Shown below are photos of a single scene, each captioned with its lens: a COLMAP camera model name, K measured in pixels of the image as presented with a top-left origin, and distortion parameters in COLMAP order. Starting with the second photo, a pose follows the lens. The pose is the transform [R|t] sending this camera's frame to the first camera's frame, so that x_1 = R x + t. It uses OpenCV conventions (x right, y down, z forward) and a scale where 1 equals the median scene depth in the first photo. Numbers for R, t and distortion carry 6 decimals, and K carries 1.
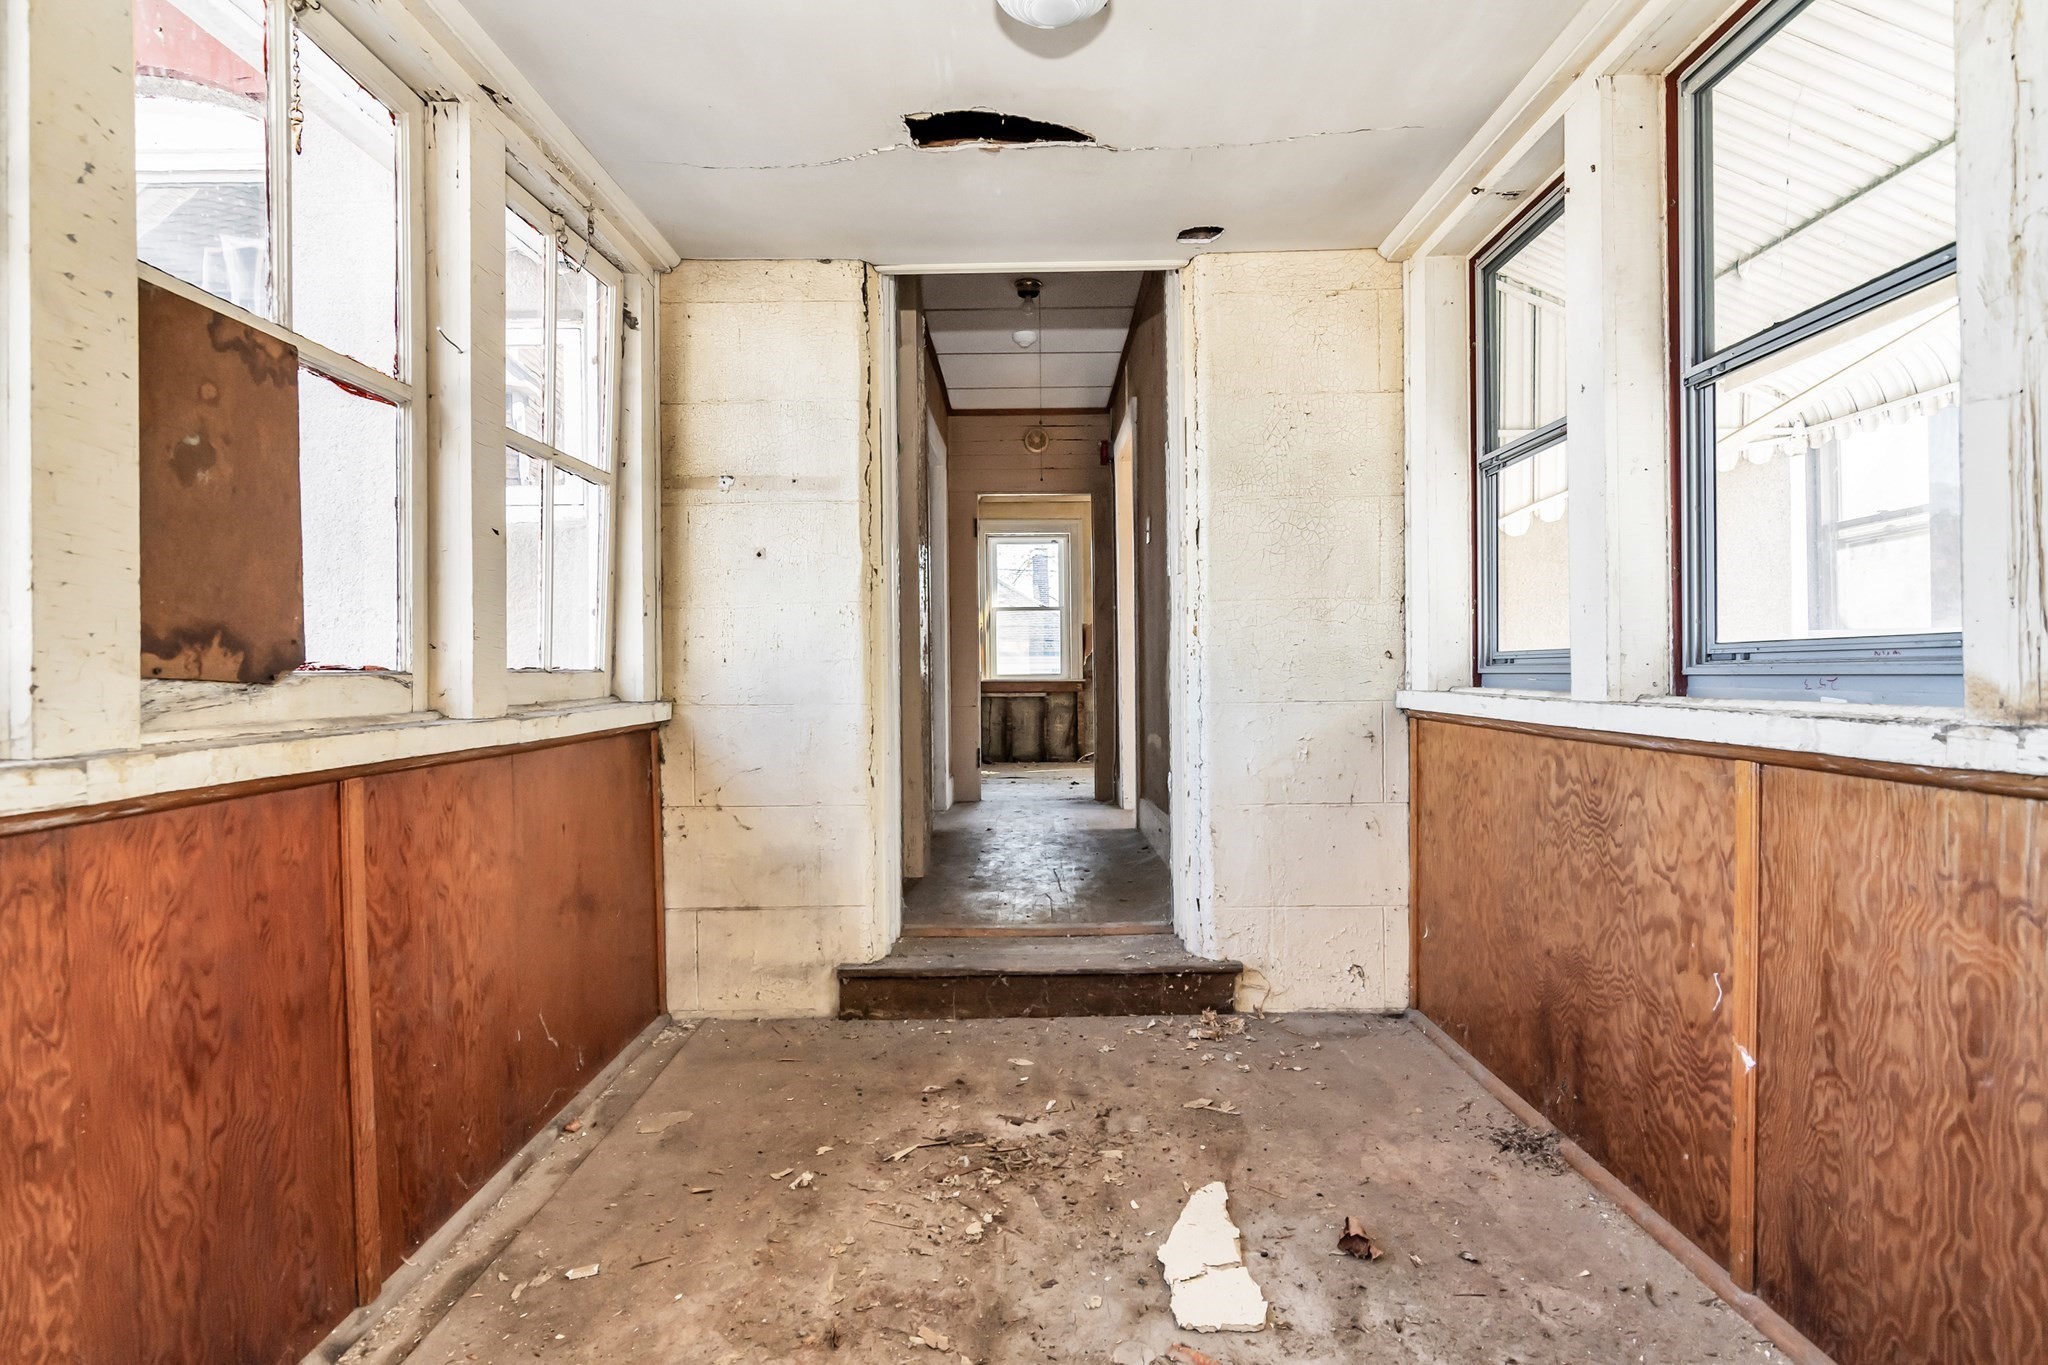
lens RADIAL K [[1006.0, 0, 1020.4], [0, 1006.0, 693.6], [0, 0, 1]] dist [-0.002118, 0.001864]
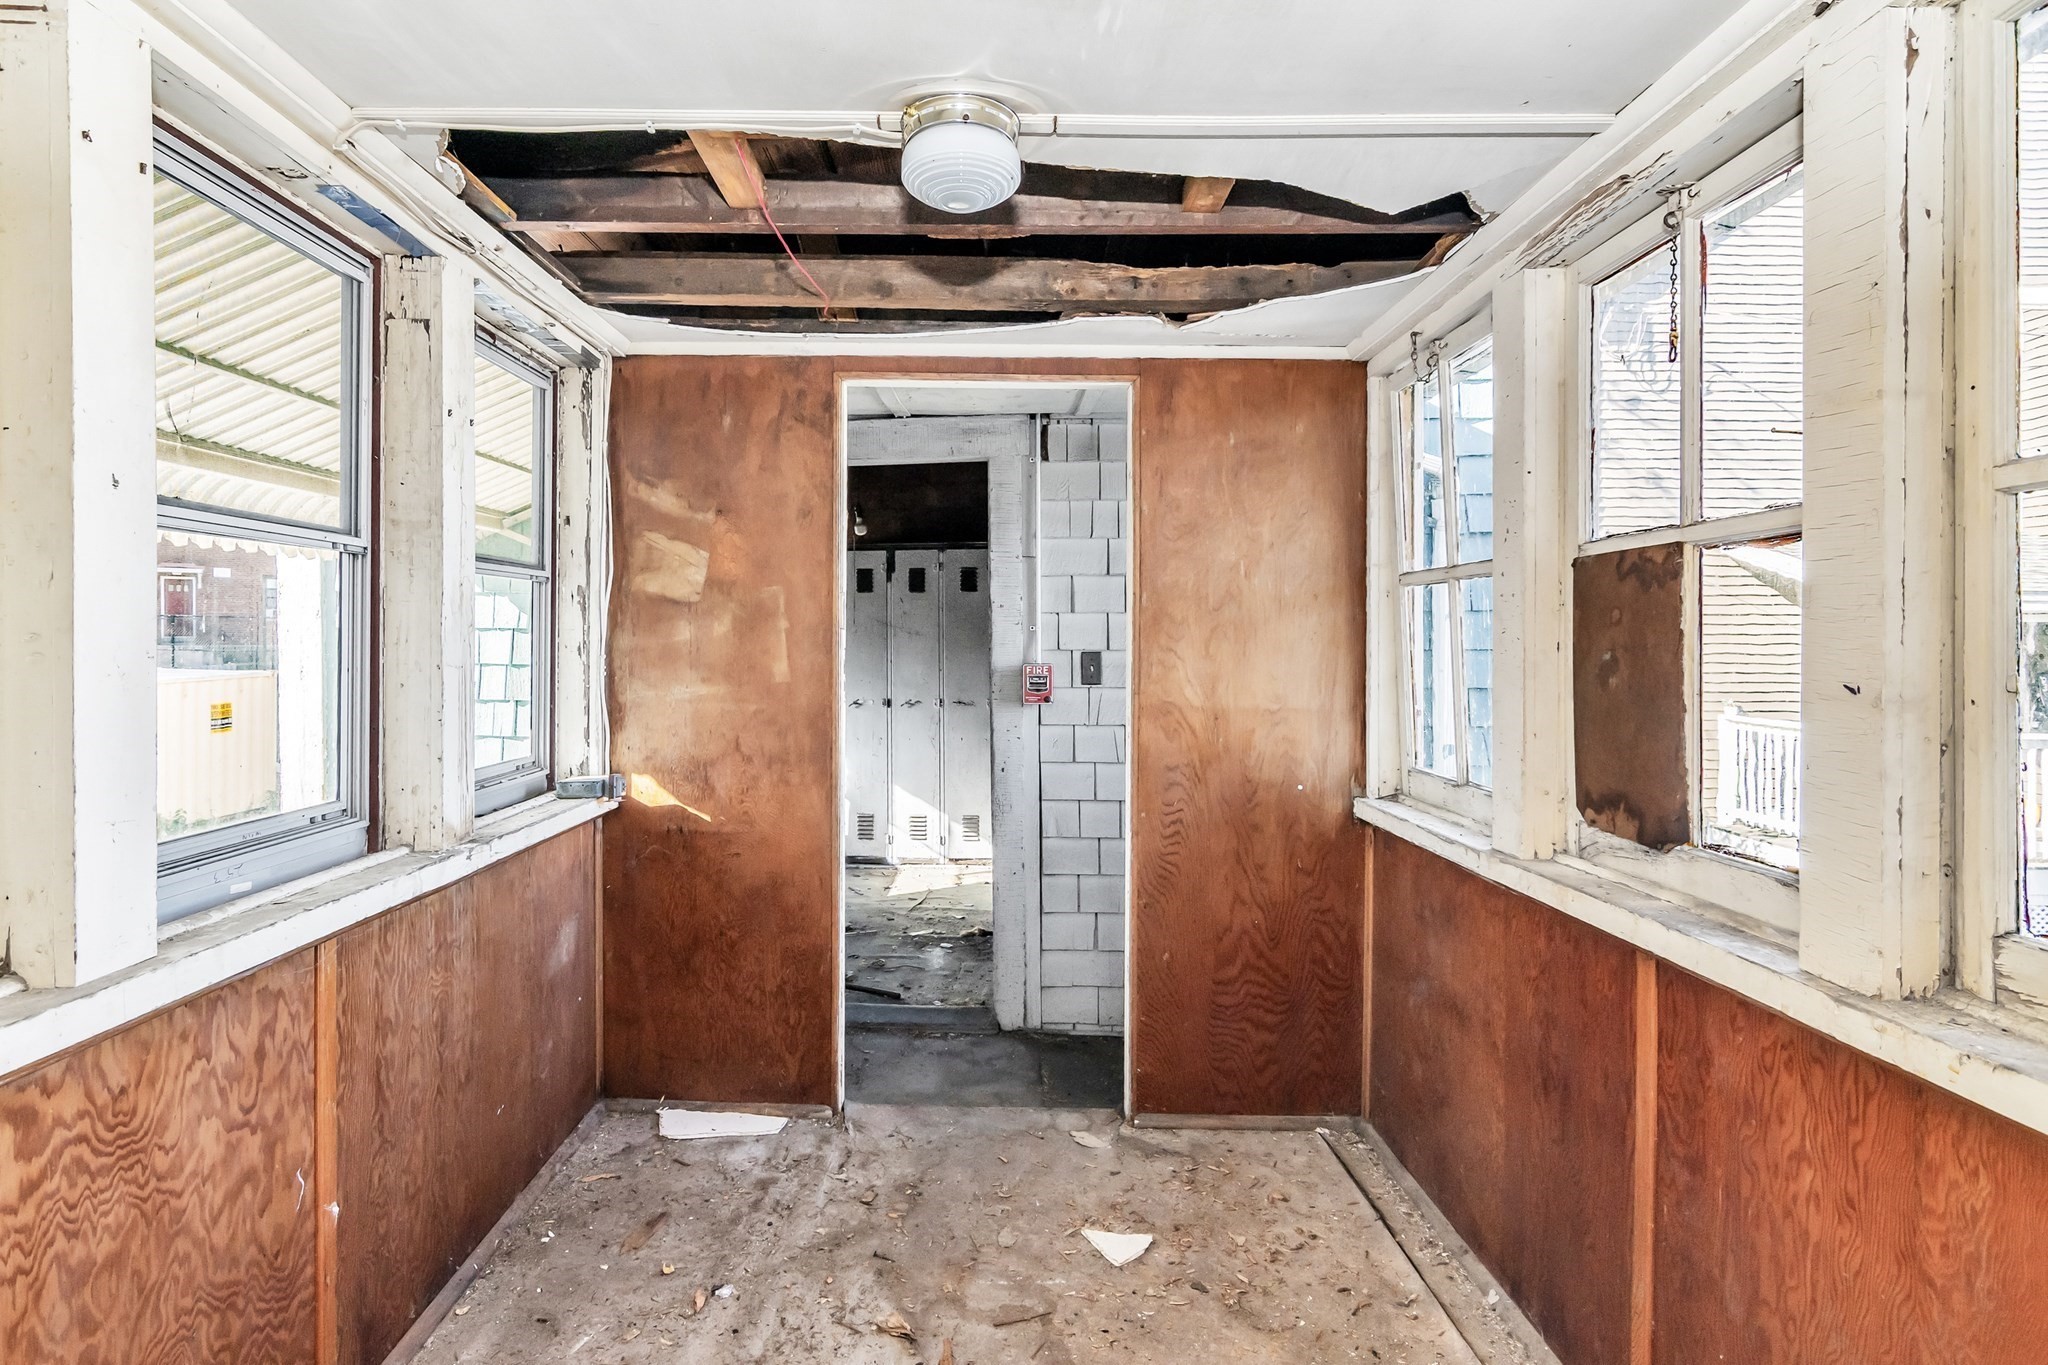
lens RADIAL K [[1006.0, 0, 1022.6], [0, 1006.0, 645.0], [0, 0, 1]] dist [-0.002118, 0.001864]
pose [[-0.999216, 0.005034, -0.039261, 0.014227], [0.004492, 0.999894, 0.013883, -0.244906], [0.039327, 0.013696, -0.999133, 1.967452]]
